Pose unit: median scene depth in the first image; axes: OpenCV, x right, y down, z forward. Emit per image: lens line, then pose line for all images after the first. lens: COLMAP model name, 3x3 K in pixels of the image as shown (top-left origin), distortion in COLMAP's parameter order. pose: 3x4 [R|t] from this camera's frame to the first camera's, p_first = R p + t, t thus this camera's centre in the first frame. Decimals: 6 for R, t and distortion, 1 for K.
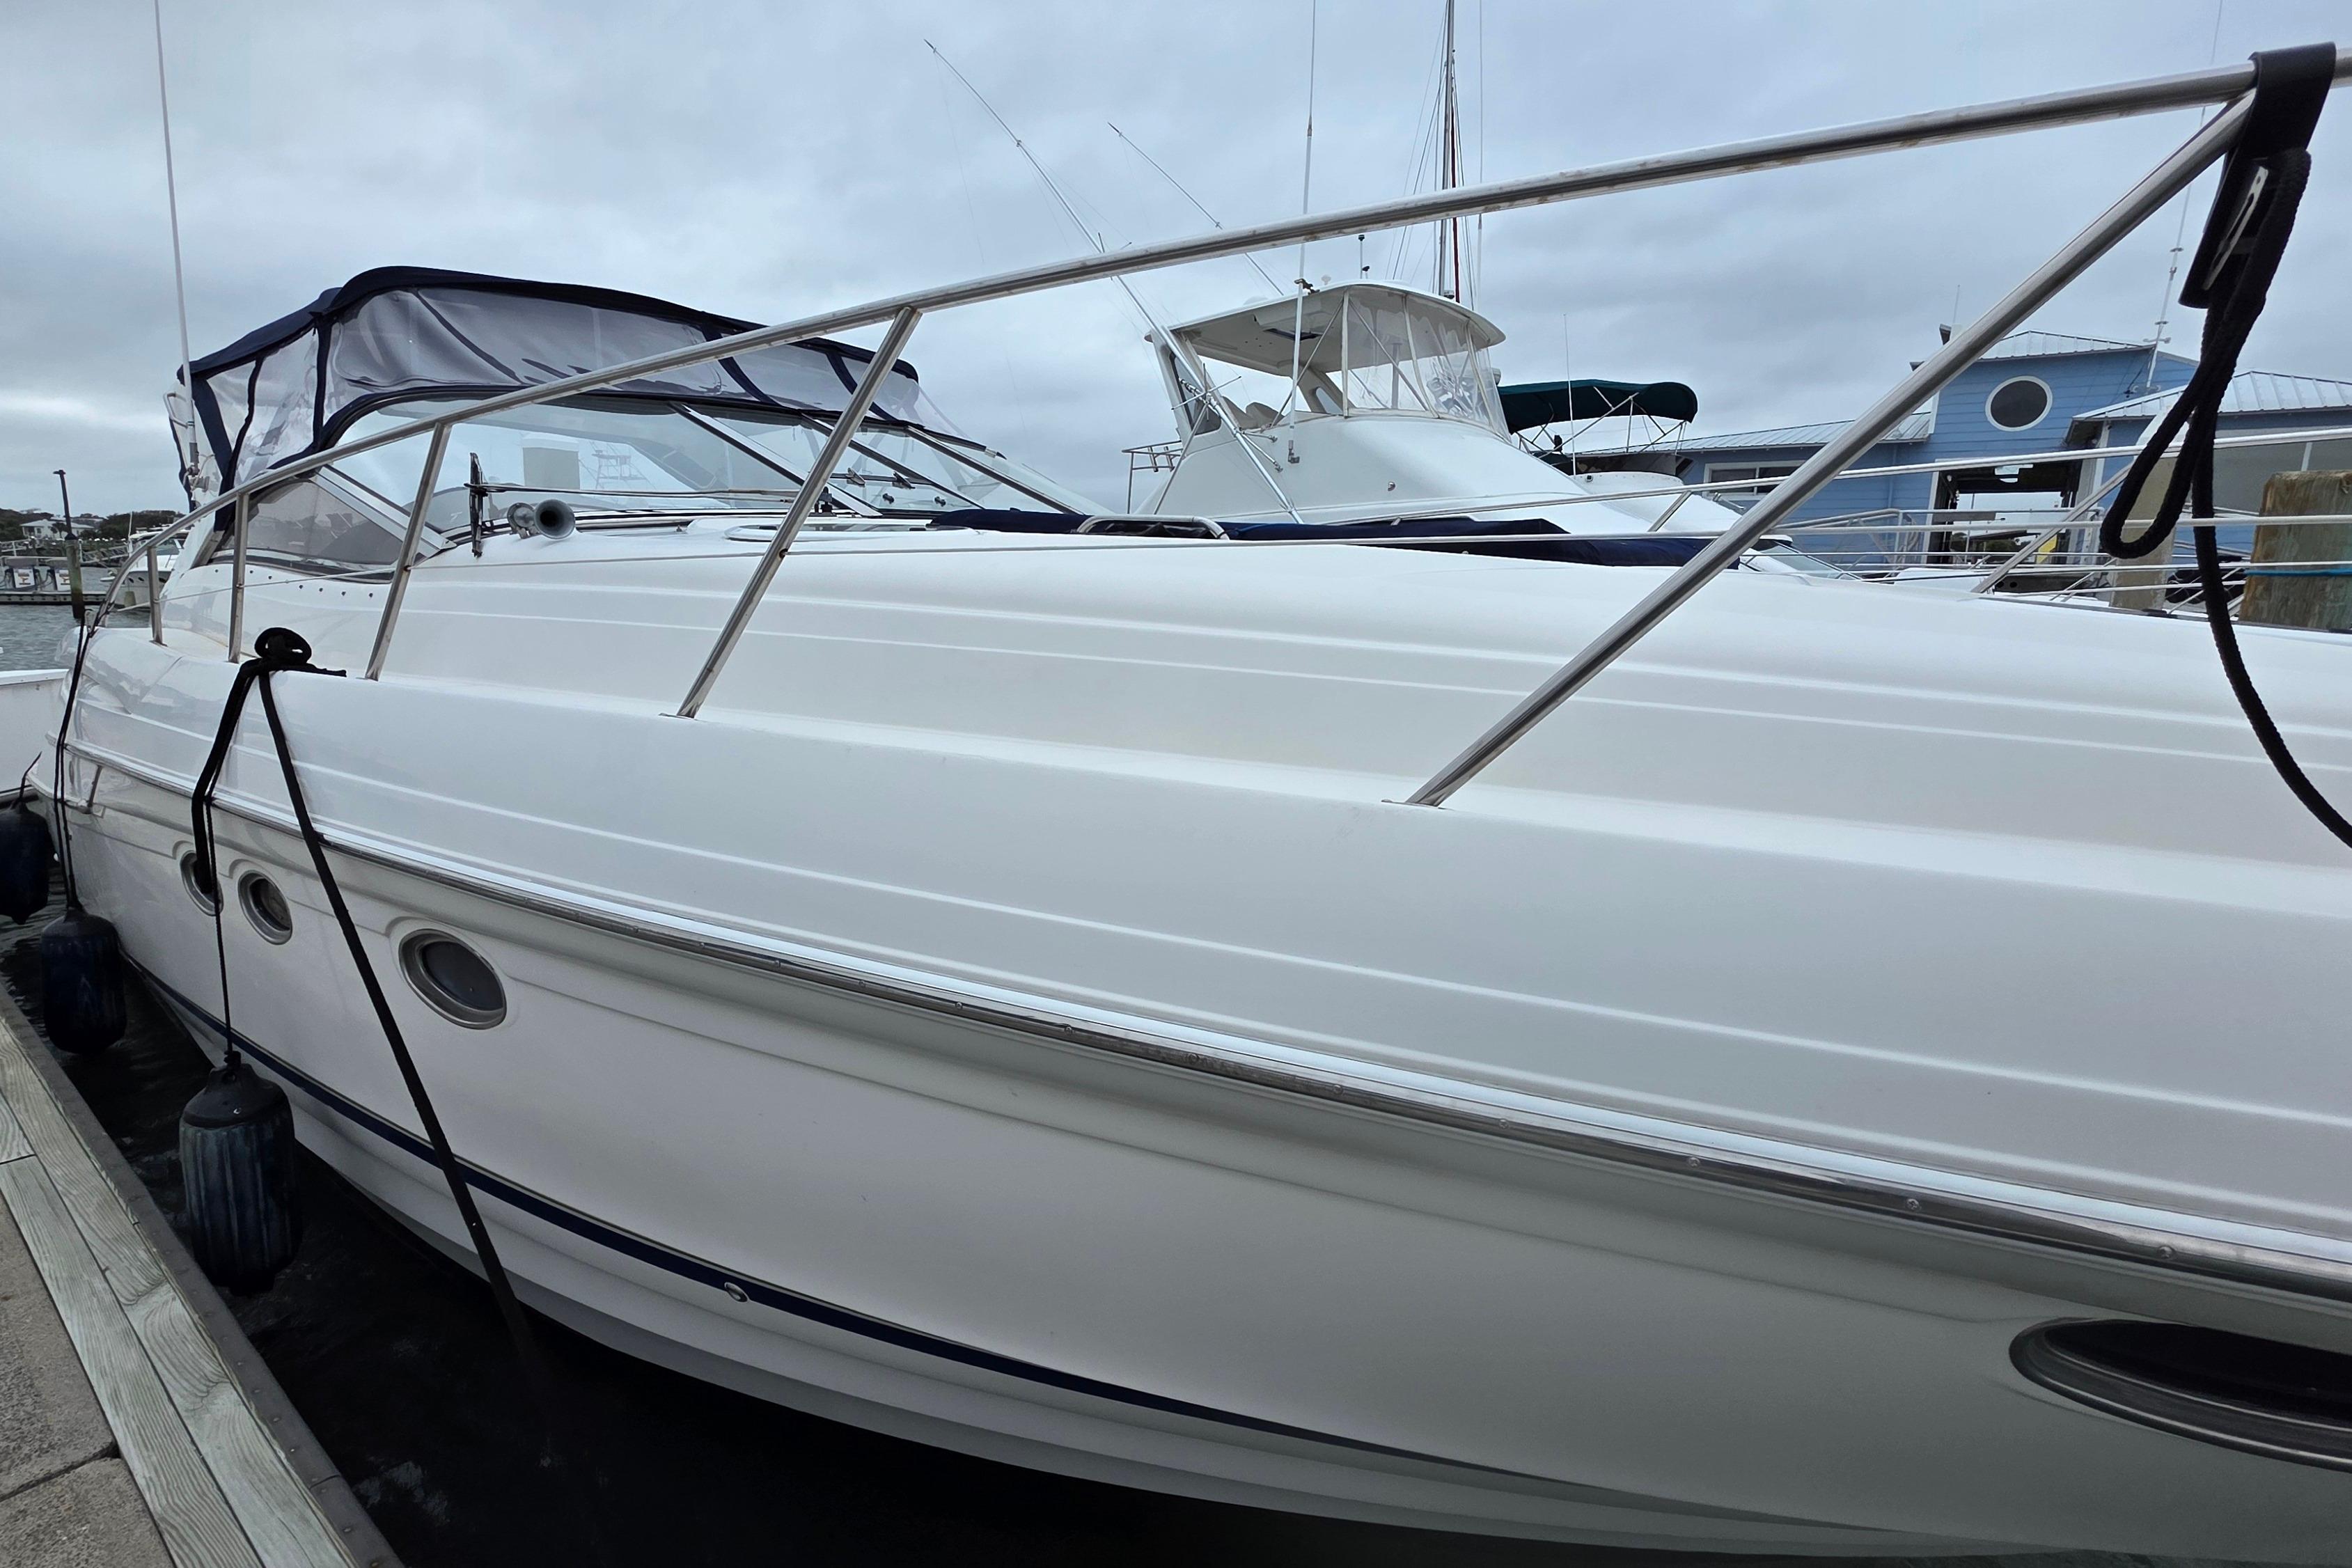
lens RADIAL K [[1122.8, 0, 1151.8], [0, 1122.8, 760.0], [0, 0, 1]] dist [0.005768, -0.001340]
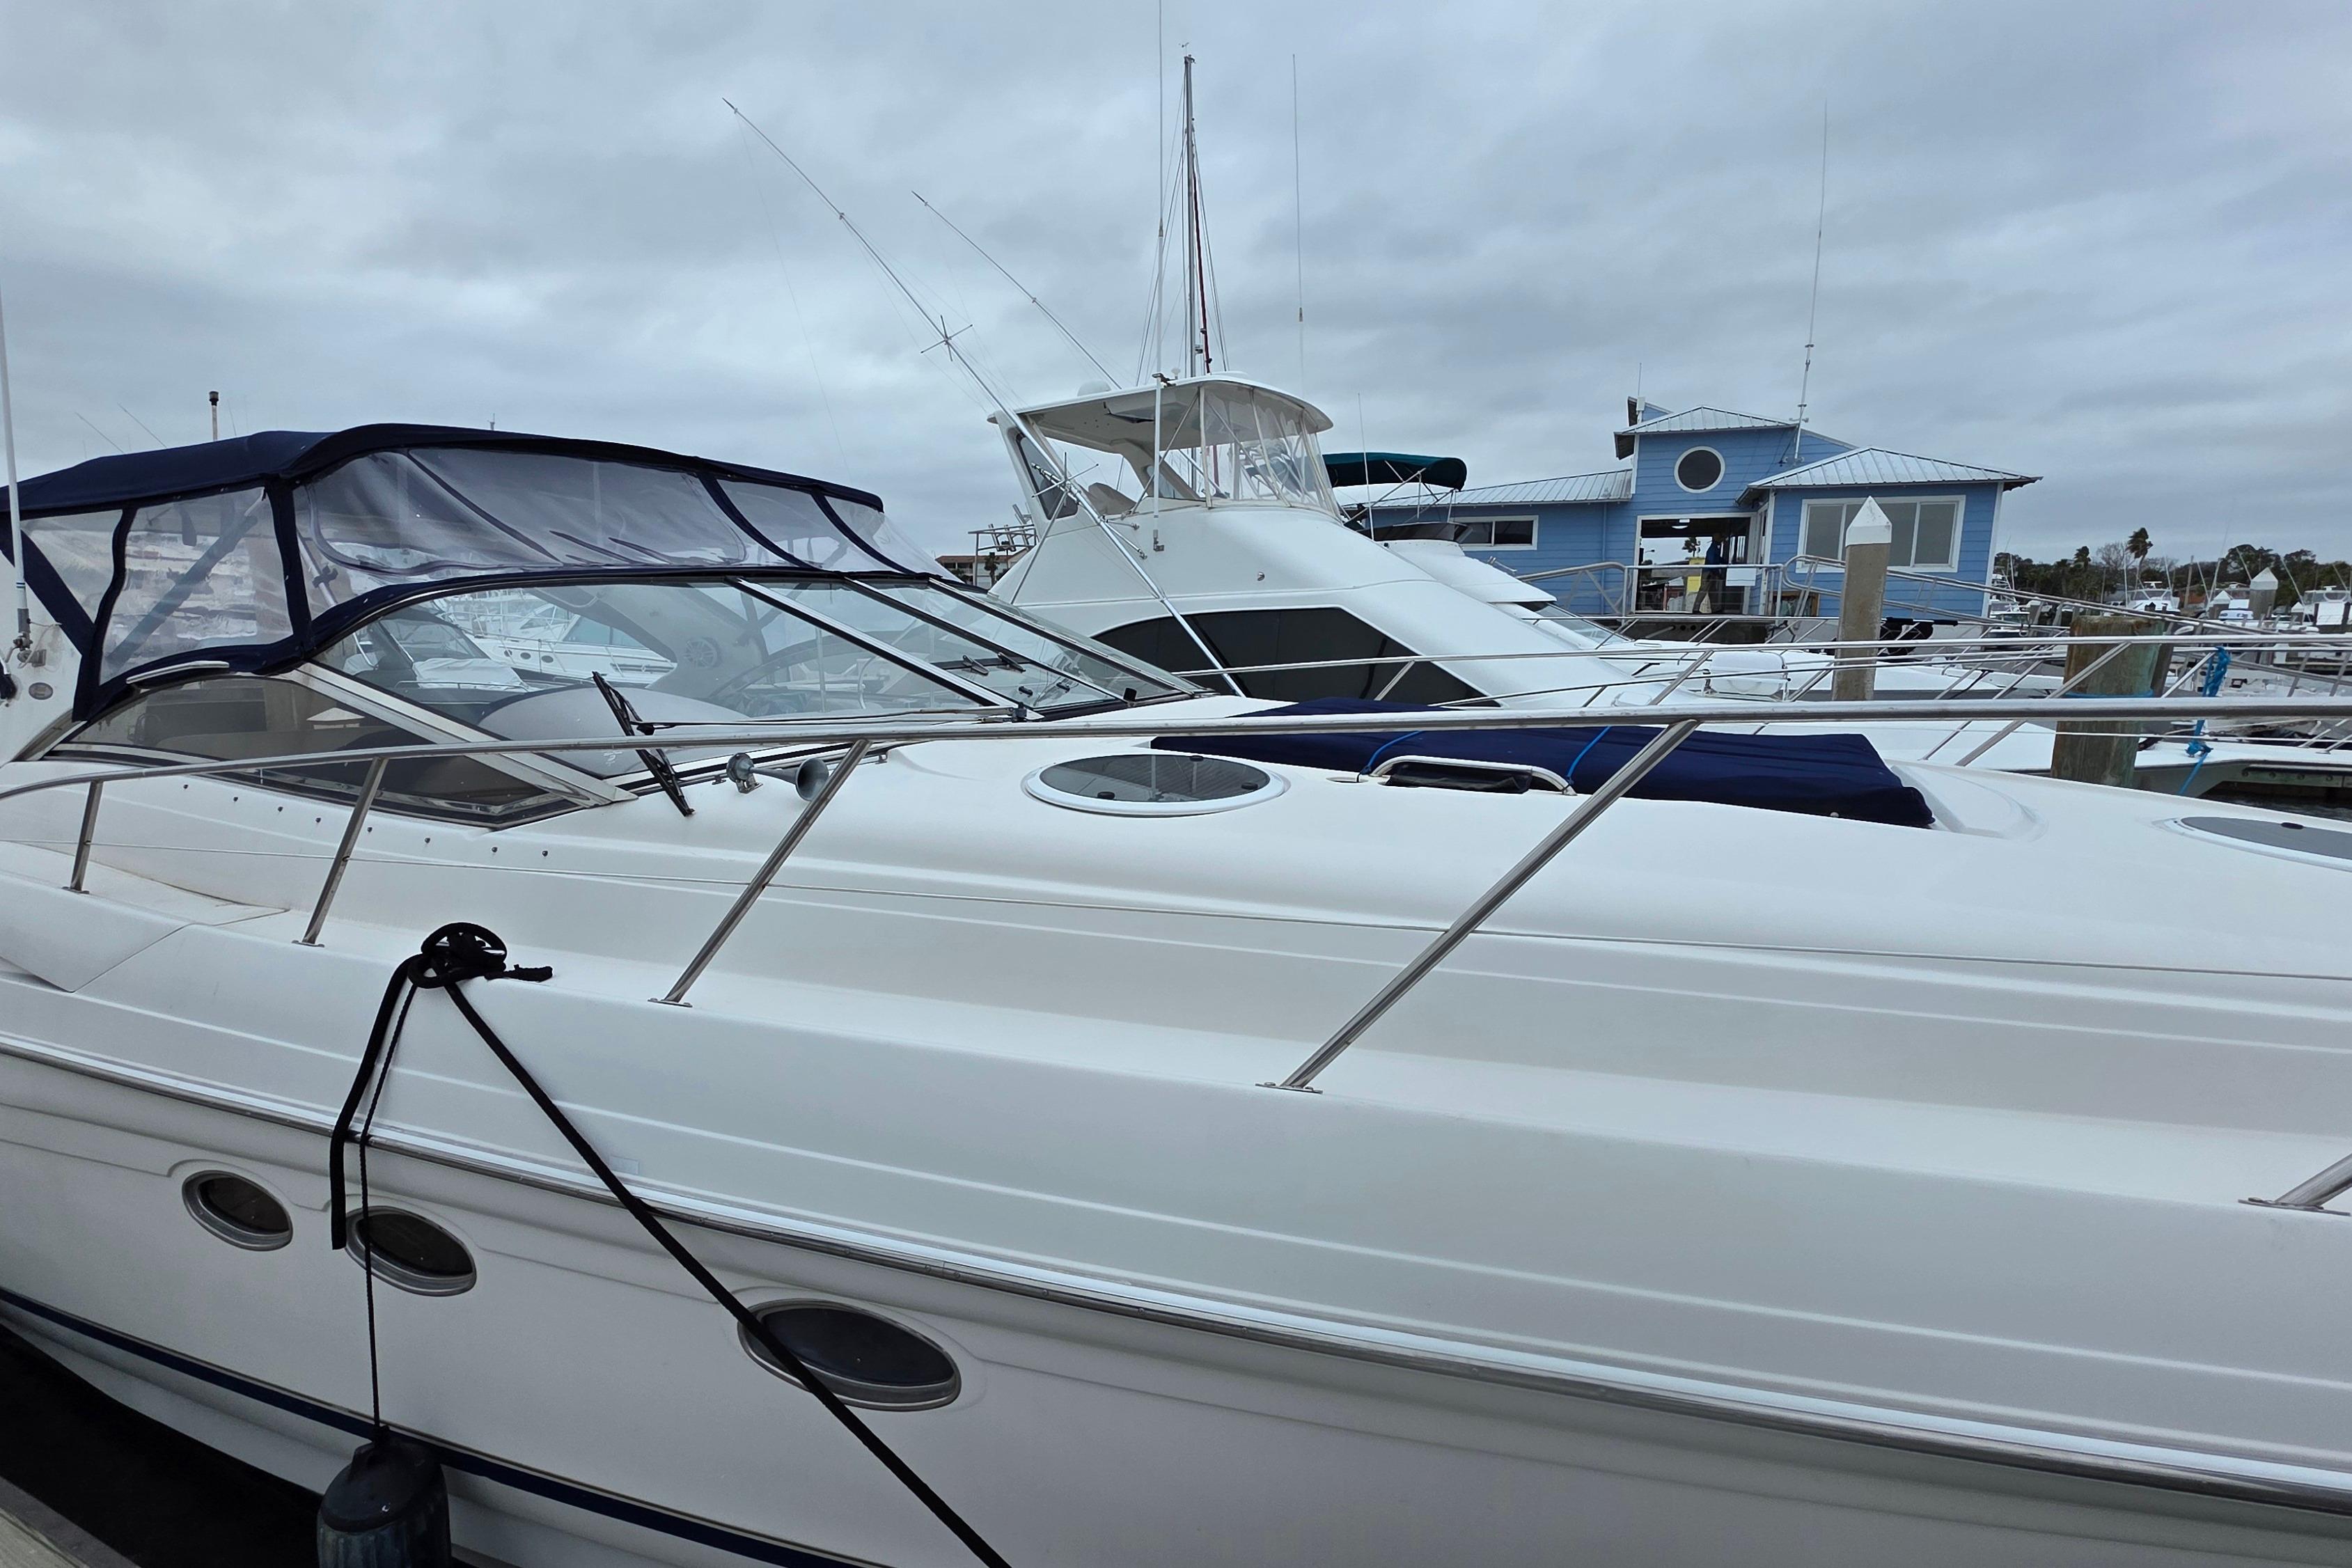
lens RADIAL K [[1167.0, 0, 1146.6], [0, 1167.0, 749.5], [0, 0, 1]] dist [-0.010888, -0.000839]
pose [[0.971058, -0.044849, 0.234595, -0.257808], [0.054741, 0.997858, -0.035823, -0.102242], [-0.232486, 0.047628, 0.971433, 0.017563]]
